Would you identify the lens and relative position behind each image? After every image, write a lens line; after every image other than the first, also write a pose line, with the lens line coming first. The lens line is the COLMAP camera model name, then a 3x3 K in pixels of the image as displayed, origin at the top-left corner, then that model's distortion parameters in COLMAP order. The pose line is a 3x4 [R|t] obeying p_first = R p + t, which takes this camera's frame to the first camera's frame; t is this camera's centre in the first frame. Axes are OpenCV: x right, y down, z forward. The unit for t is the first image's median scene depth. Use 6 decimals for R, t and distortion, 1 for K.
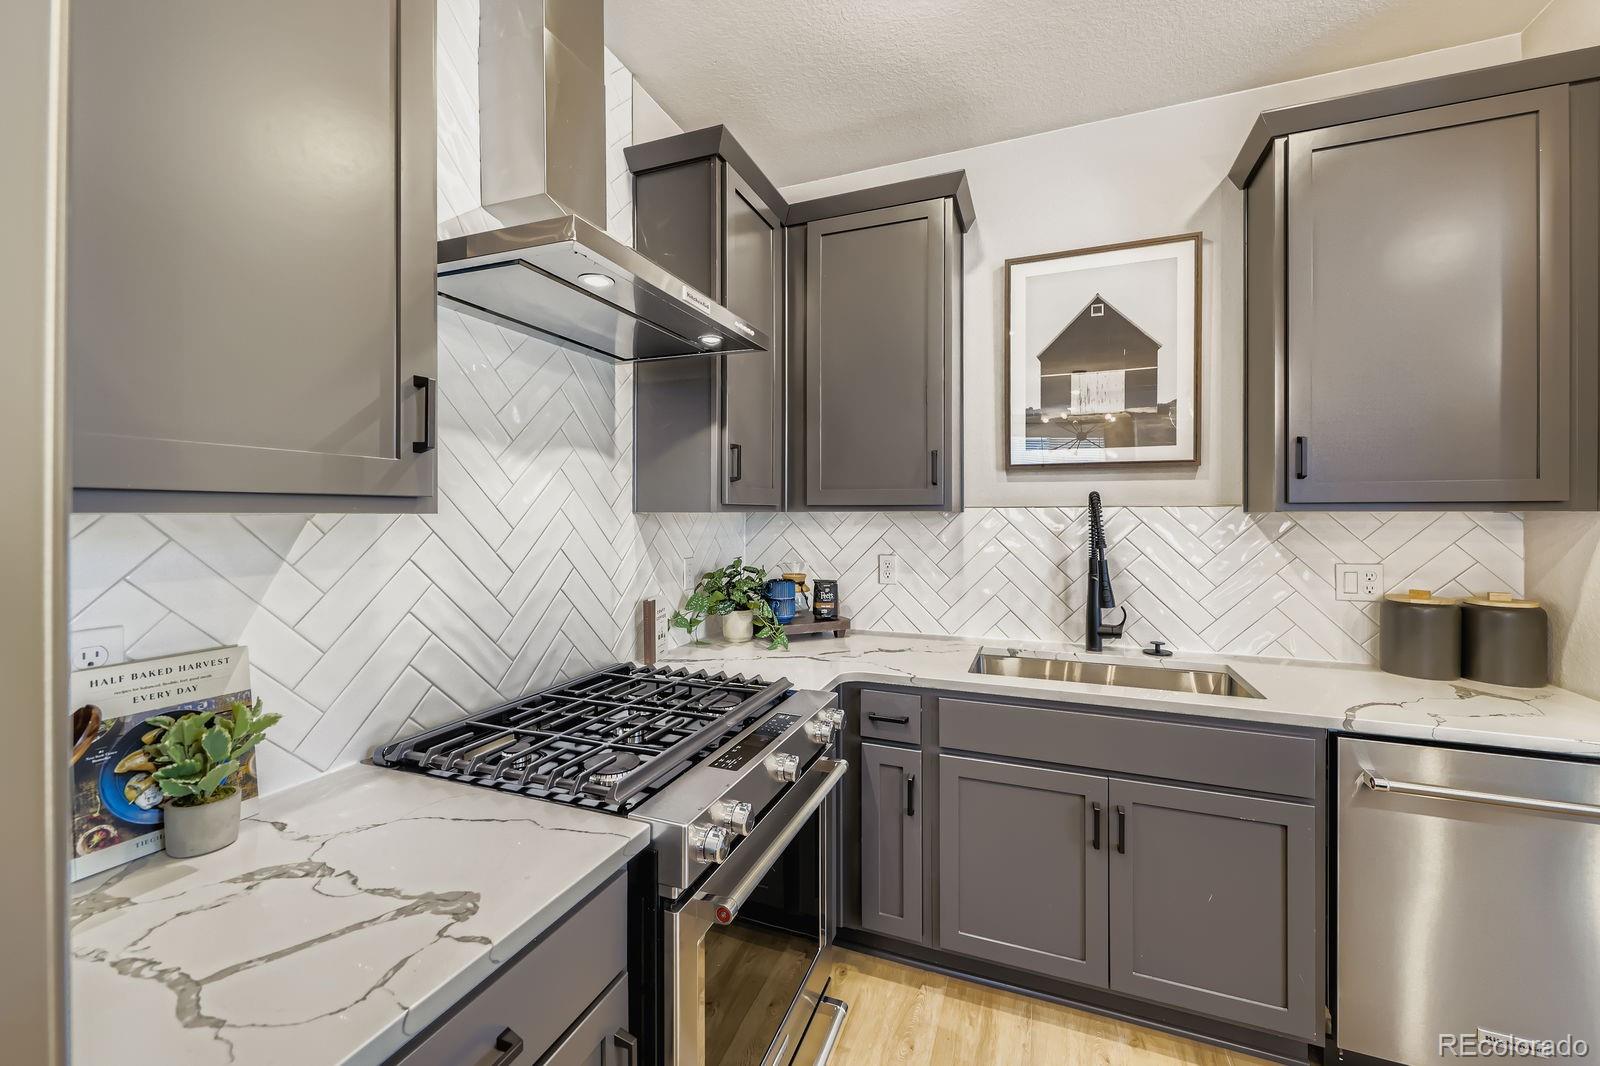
lens RADIAL K [[636.4, 0, 798.0], [0, 636.4, 510.2], [0, 0, 1]] dist [0.001207, -0.000093]
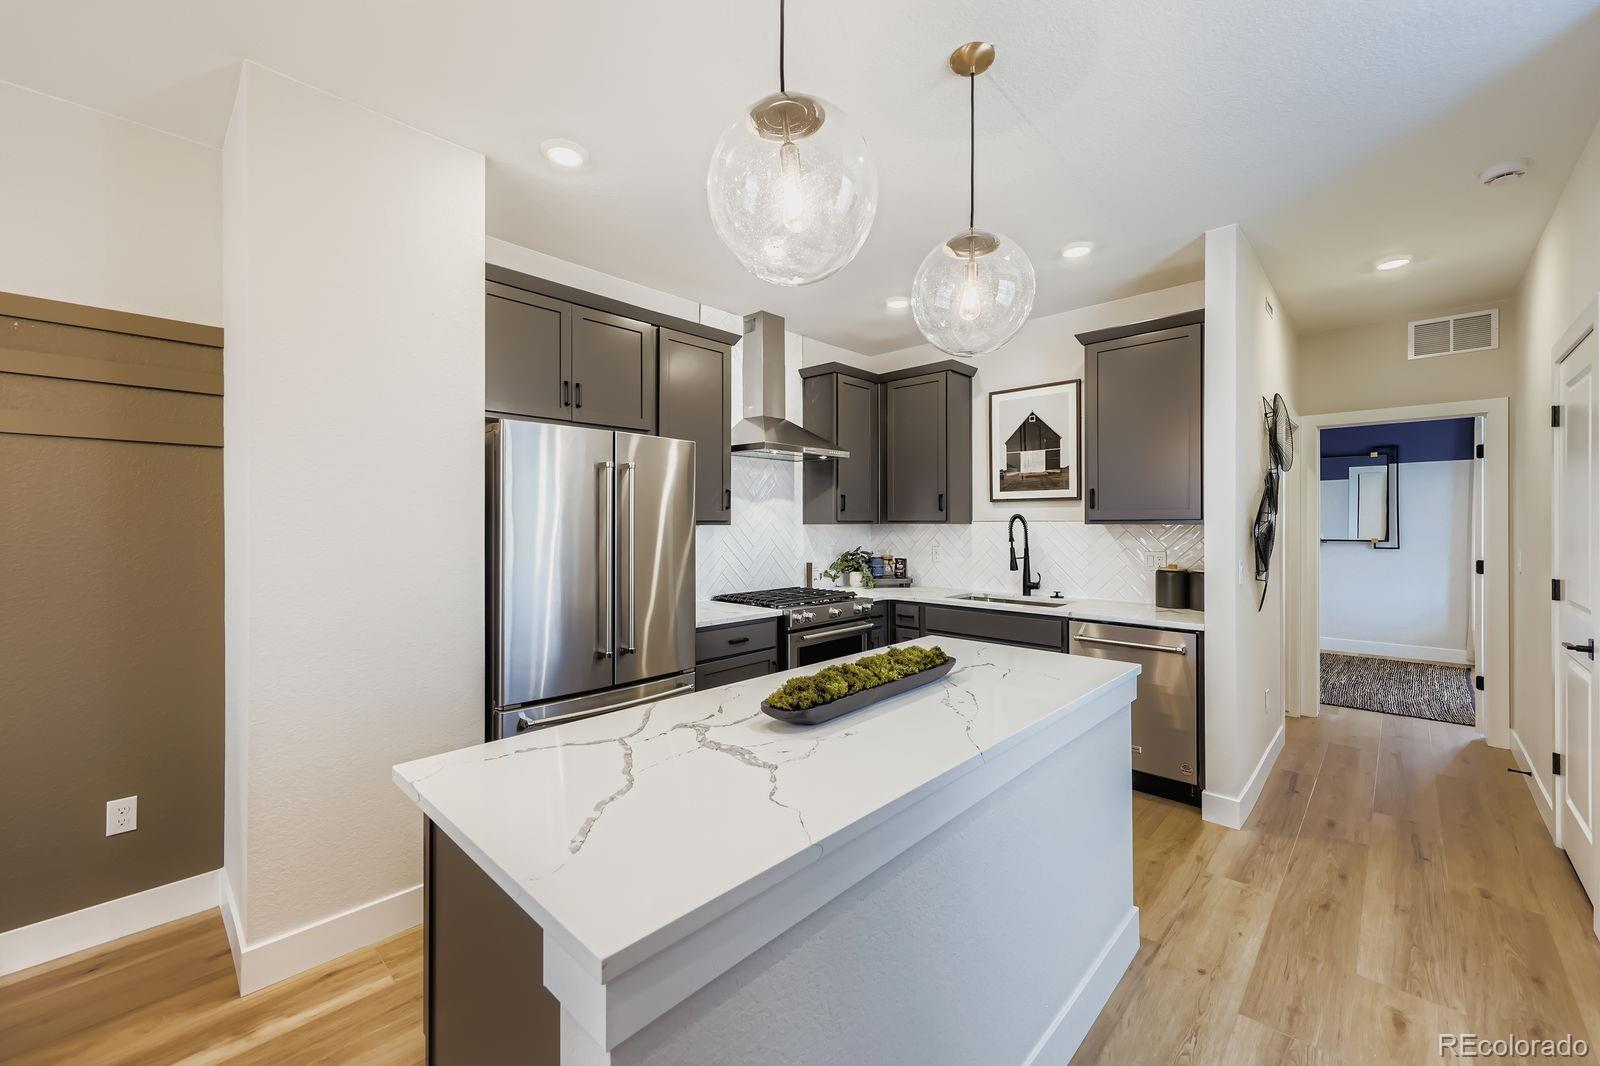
lens RADIAL K [[636.4, 0, 801.9], [0, 636.4, 524.9], [0, 0, 1]] dist [0.001207, -0.000093]
pose [[0.925102, 0.002351, -0.379712, 0.569057], [0.000749, 0.999968, 0.008015, -0.011280], [0.379719, -0.007699, 0.925070, -1.057288]]
